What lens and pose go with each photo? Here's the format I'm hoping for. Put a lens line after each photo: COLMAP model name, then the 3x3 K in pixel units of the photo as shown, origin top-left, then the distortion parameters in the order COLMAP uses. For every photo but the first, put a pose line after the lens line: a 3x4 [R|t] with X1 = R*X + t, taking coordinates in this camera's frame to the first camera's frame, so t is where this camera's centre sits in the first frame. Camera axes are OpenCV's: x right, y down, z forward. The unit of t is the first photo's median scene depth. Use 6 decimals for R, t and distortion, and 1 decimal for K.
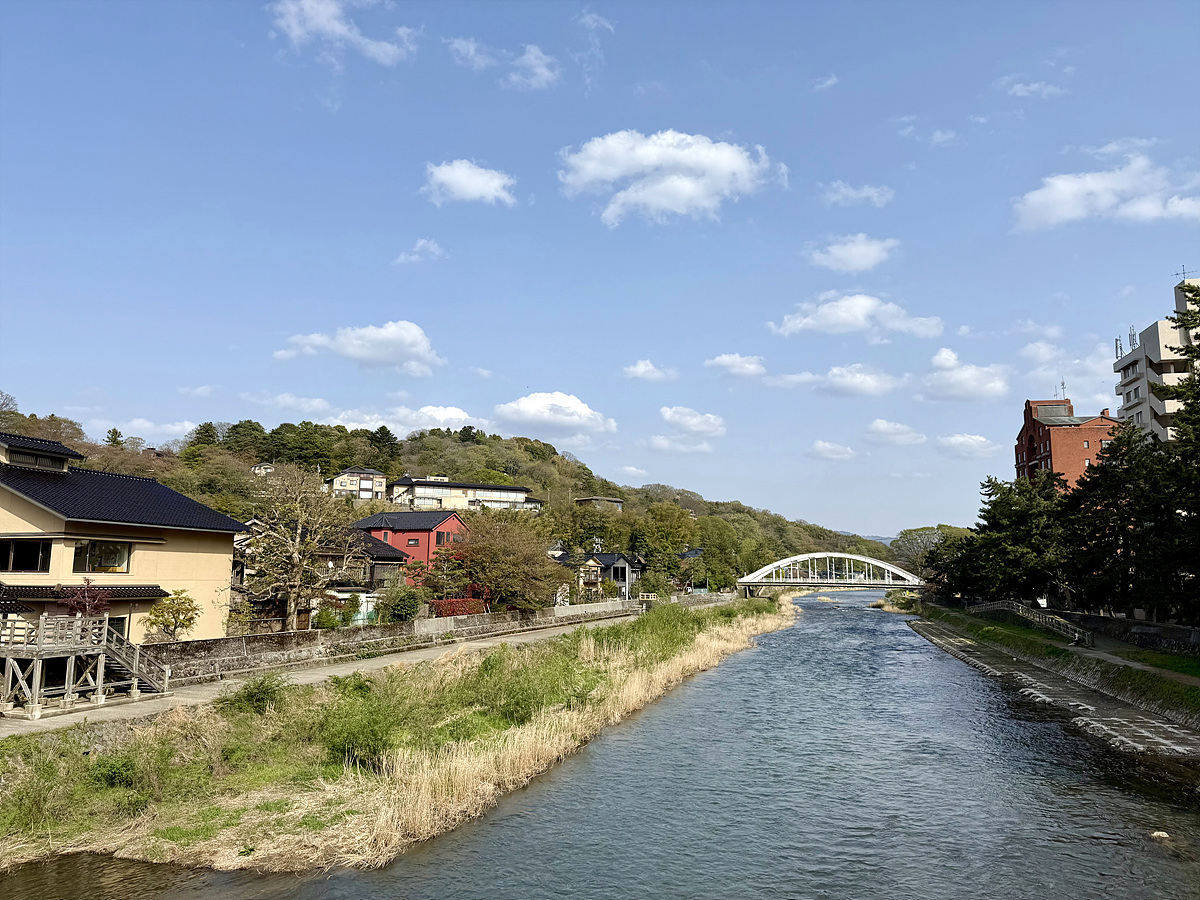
lens RADIAL K [[842.3, 0, 615.5], [0, 842.3, 448.7], [0, 0, 1]] dist [0.065361, -0.097296]
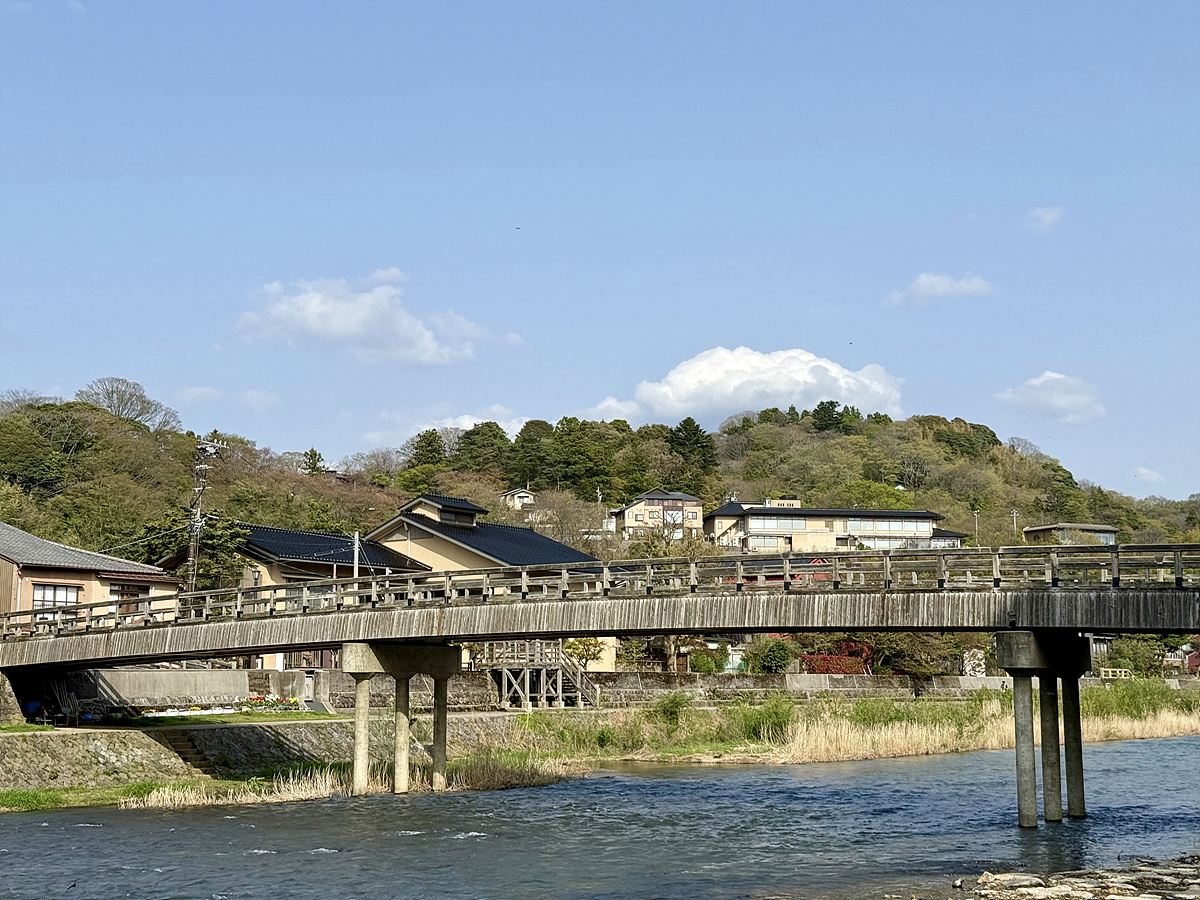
lens RADIAL K [[1691.9, 0, 600.0], [0, 1691.9, 450.0], [0, 0, 1]] dist [0.269998, -1.045328]
pose [[0.951915, -0.049827, -0.302285, 0.035491], [0.053208, 0.998579, 0.002955, -0.013576], [0.301708, -0.018897, 0.953213, -0.206629]]
